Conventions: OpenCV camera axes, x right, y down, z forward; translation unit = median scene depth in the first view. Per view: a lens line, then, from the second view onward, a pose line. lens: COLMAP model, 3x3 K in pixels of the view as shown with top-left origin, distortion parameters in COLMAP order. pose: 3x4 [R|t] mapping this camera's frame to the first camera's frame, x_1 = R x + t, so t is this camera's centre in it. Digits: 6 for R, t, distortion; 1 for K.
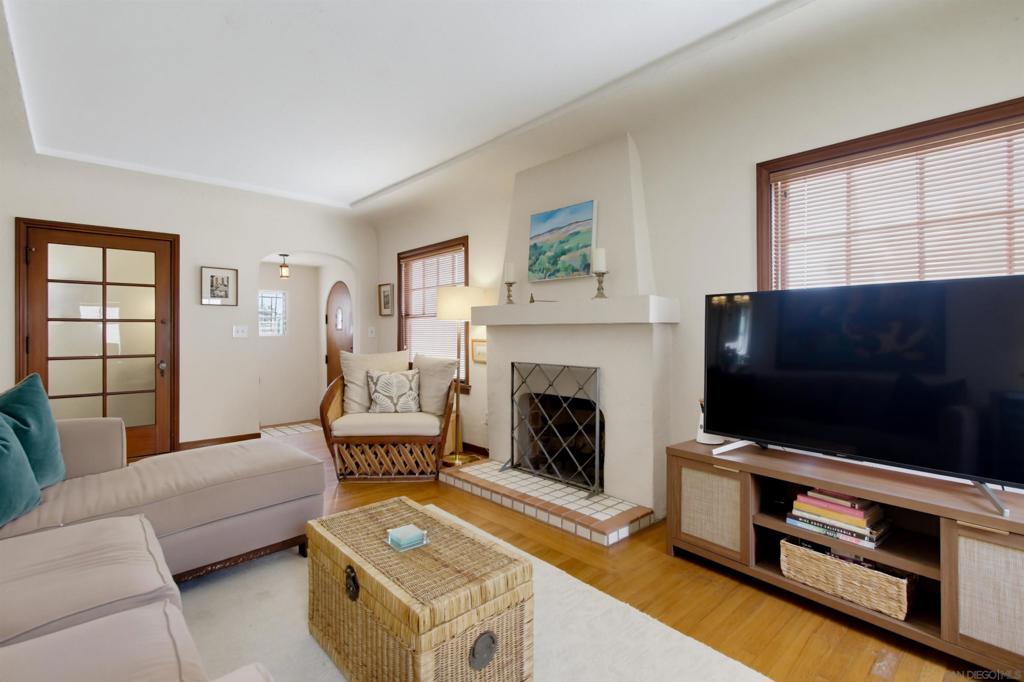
lens RADIAL K [[468.9, 0, 512.0], [0, 468.9, 341.0], [0, 0, 1]] dist [0.001124, 0.000583]
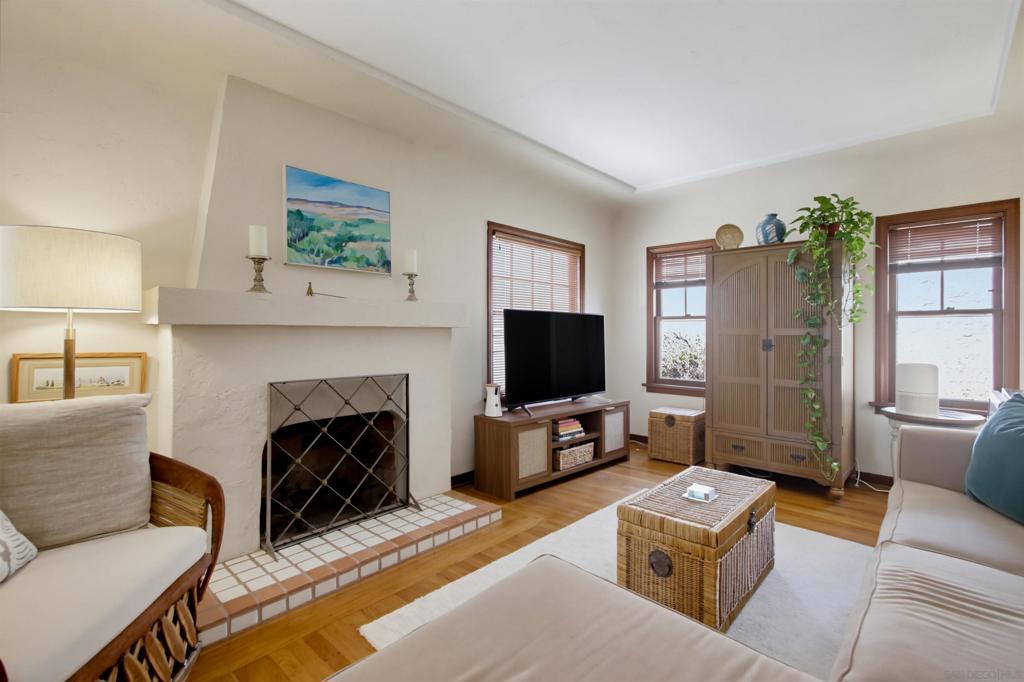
lens RADIAL K [[476.0, 0, 512.0], [0, 476.0, 341.0], [0, 0, 1]] dist [0.028548, 0.000300]
pose [[-0.069630, -0.014177, 0.997472, -0.763986], [0.023736, 0.999592, 0.015864, -0.018024], [-0.997290, 0.024781, -0.069265, 0.812802]]
